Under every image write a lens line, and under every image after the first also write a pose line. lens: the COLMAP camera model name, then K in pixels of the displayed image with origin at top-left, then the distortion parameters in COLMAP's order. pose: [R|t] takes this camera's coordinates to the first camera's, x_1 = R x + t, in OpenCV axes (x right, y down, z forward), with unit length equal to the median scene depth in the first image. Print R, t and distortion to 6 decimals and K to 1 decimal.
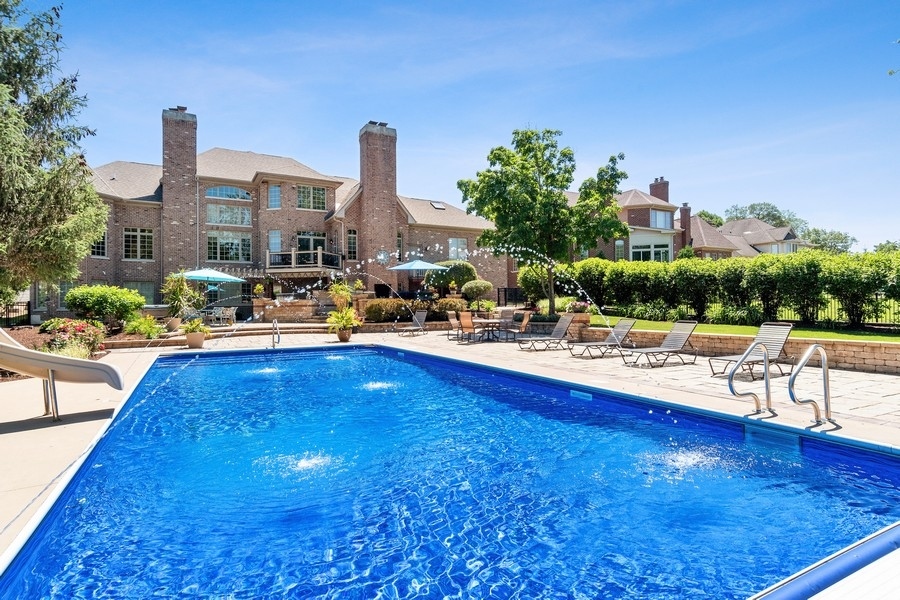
lens RADIAL K [[481.9, 0, 459.1], [0, 481.9, 297.6], [0, 0, 1]] dist [-0.001966, -0.001846]
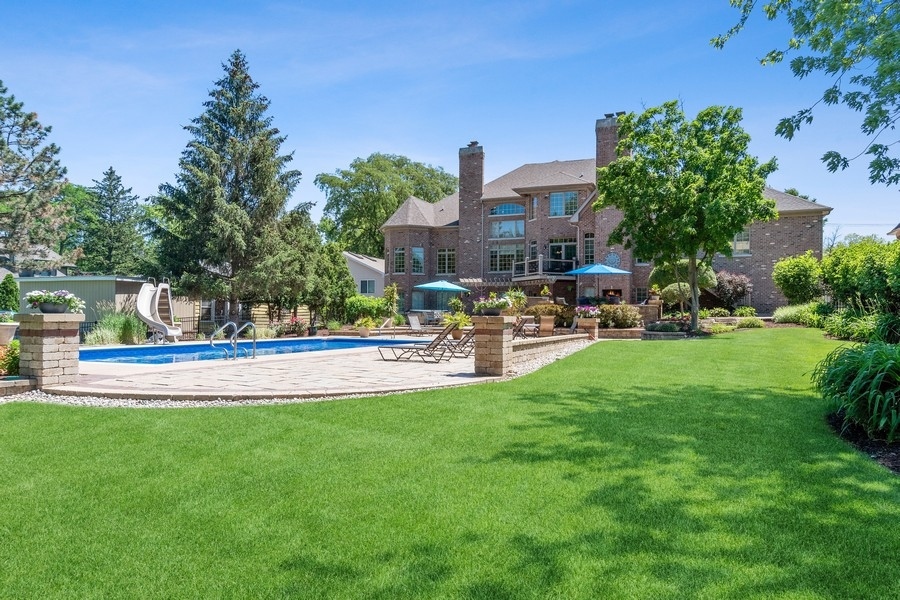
lens RADIAL K [[636.4, 0, 445.6], [0, 636.4, 305.0], [0, 0, 1]] dist [-0.000852, 0.001694]
pose [[0.594901, -0.001799, -0.803797, 0.806703], [-0.001283, 0.999994, -0.003188, 0.007972], [0.803798, 0.002927, 0.594895, 0.028669]]
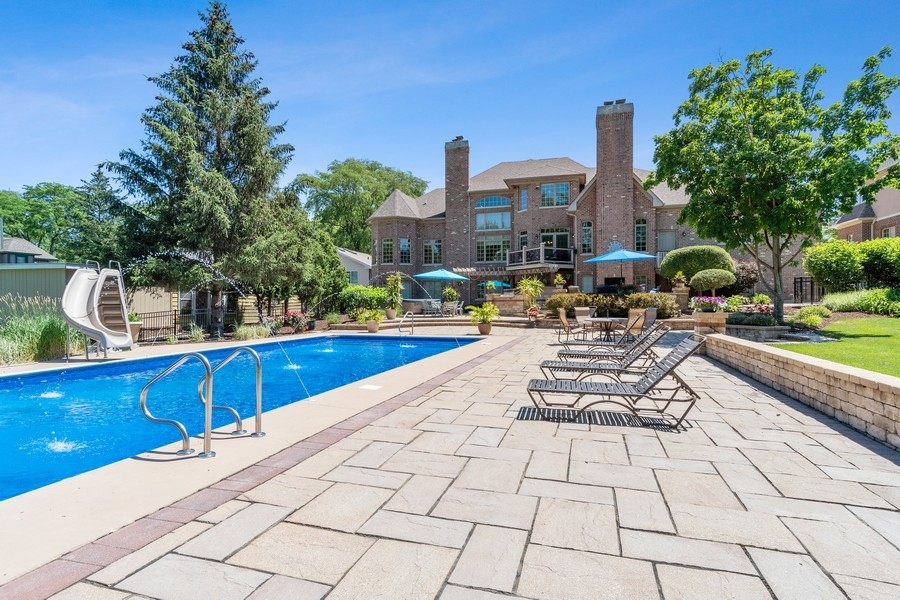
lens RADIAL K [[481.9, 0, 447.6], [0, 481.9, 303.4], [0, 0, 1]] dist [-0.001966, -0.001846]
pose [[0.685624, 0.009279, -0.727897, 0.375661], [0.007030, 0.999788, 0.019367, 0.001801], [0.727922, -0.018396, 0.685413, 0.175718]]
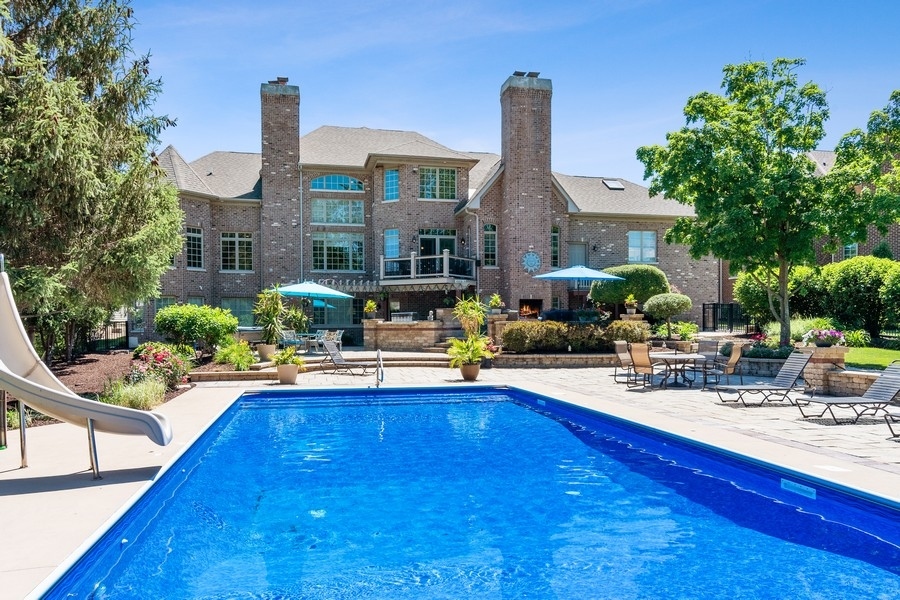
lens RADIAL K [[666.2, 0, 455.9], [0, 666.2, 336.0], [0, 0, 1]] dist [-0.011777, 0.007214]
pose [[0.958032, 0.011484, -0.286430, 0.025001], [-0.001776, 0.999416, 0.034129, -0.008739], [0.286654, -0.032188, 0.957493, 0.017330]]
